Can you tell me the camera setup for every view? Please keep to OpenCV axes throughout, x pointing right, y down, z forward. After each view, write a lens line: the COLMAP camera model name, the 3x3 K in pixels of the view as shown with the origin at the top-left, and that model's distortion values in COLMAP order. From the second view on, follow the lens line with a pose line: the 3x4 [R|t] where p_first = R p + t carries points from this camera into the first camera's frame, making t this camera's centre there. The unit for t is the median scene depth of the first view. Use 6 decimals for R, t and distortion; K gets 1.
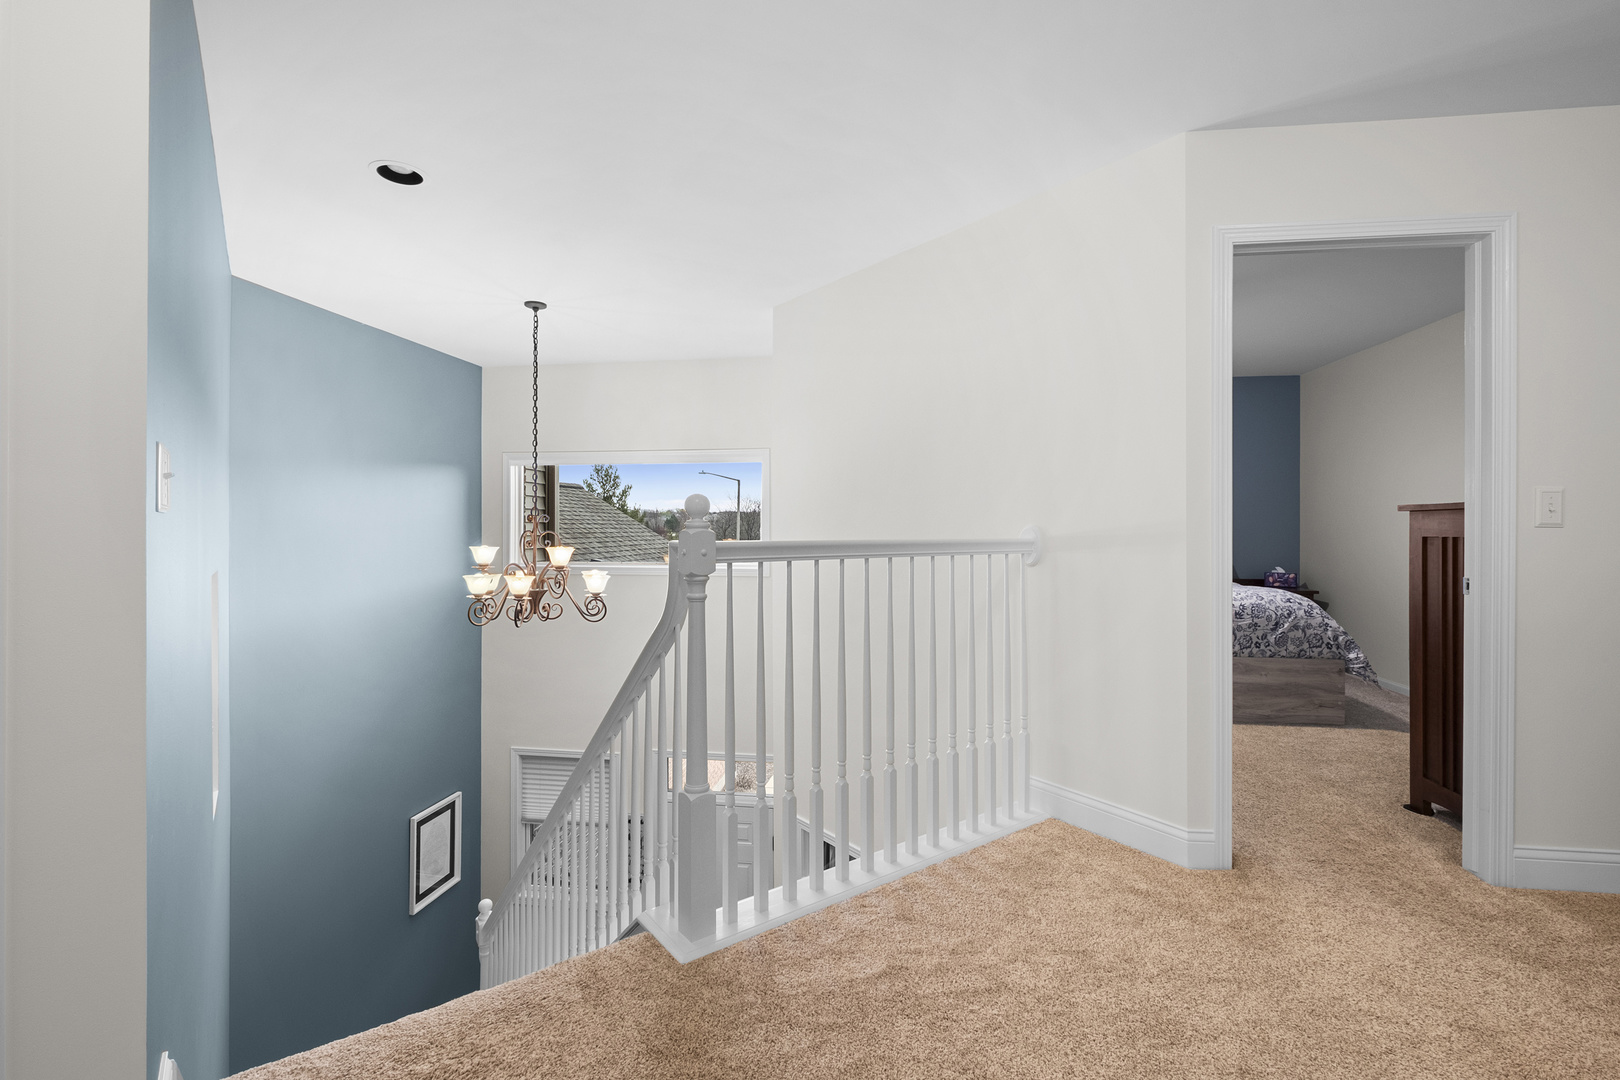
lens RADIAL K [[710.9, 0, 811.7], [0, 710.9, 531.4], [0, 0, 1]] dist [-0.004645, -0.000153]
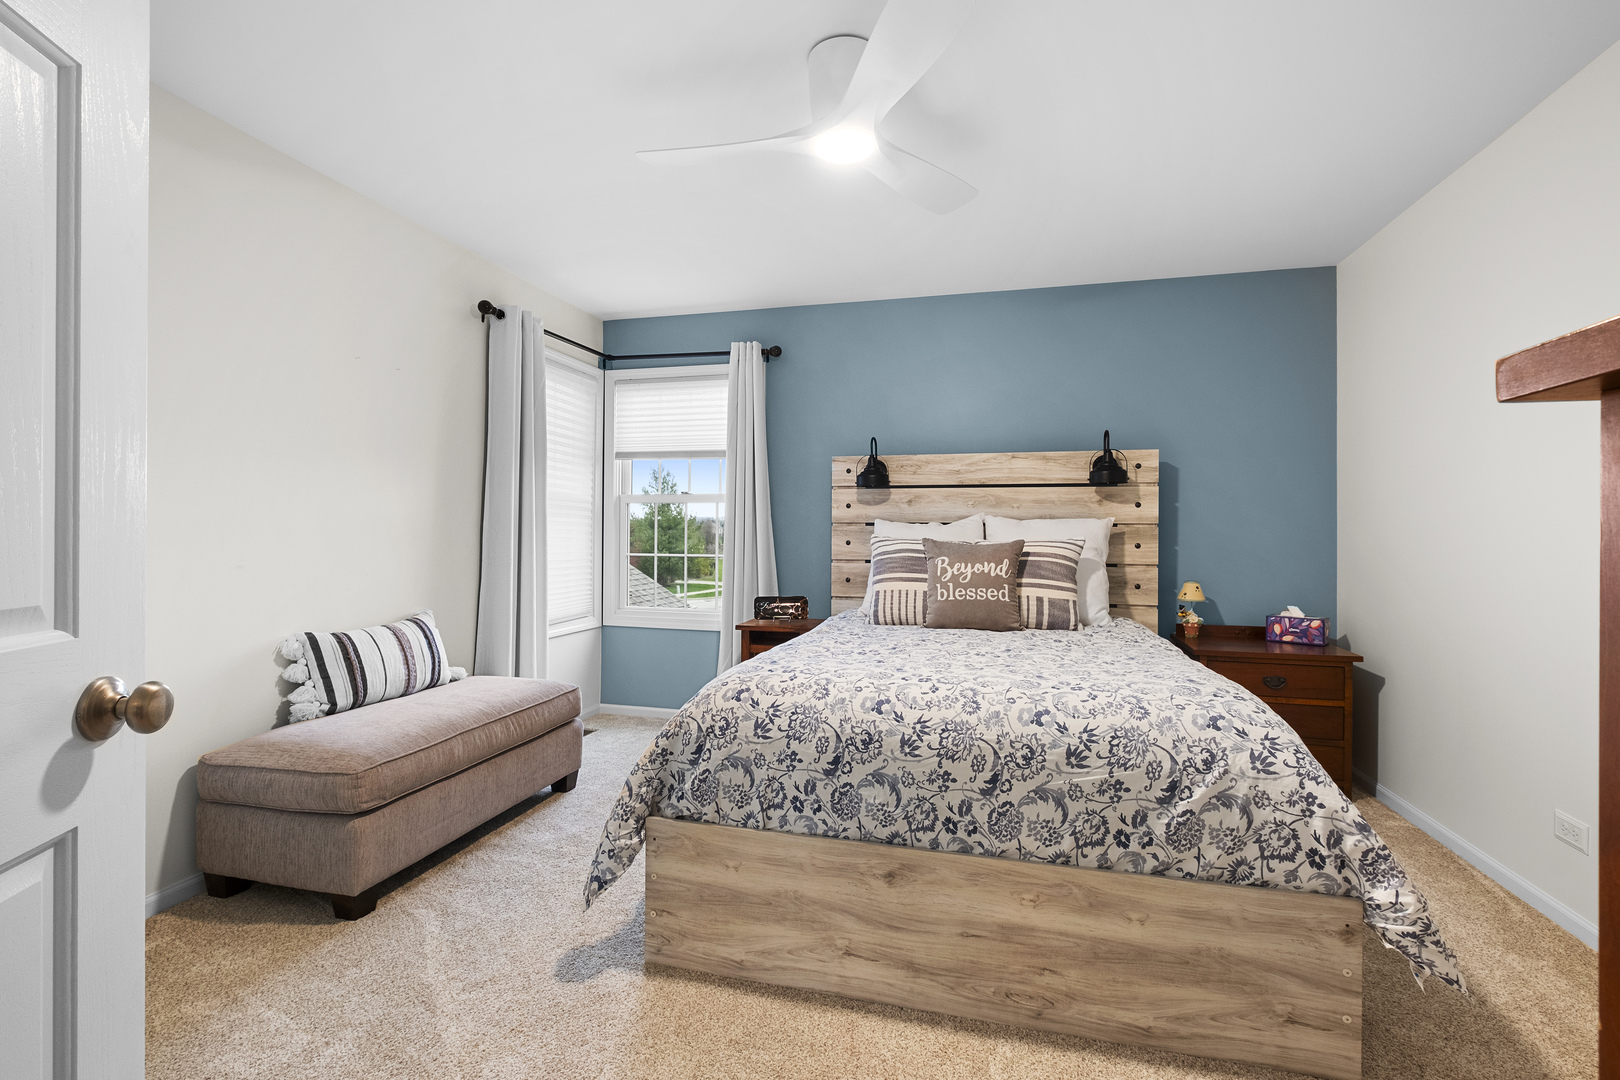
lens RADIAL K [[710.9, 0, 808.8], [0, 710.9, 537.6], [0, 0, 1]] dist [-0.004645, -0.000153]
pose [[0.994291, 0.003360, -0.106649, 0.503913], [-0.003581, 0.999992, -0.001877, -0.001445], [0.106642, 0.002248, 0.994295, 0.604498]]
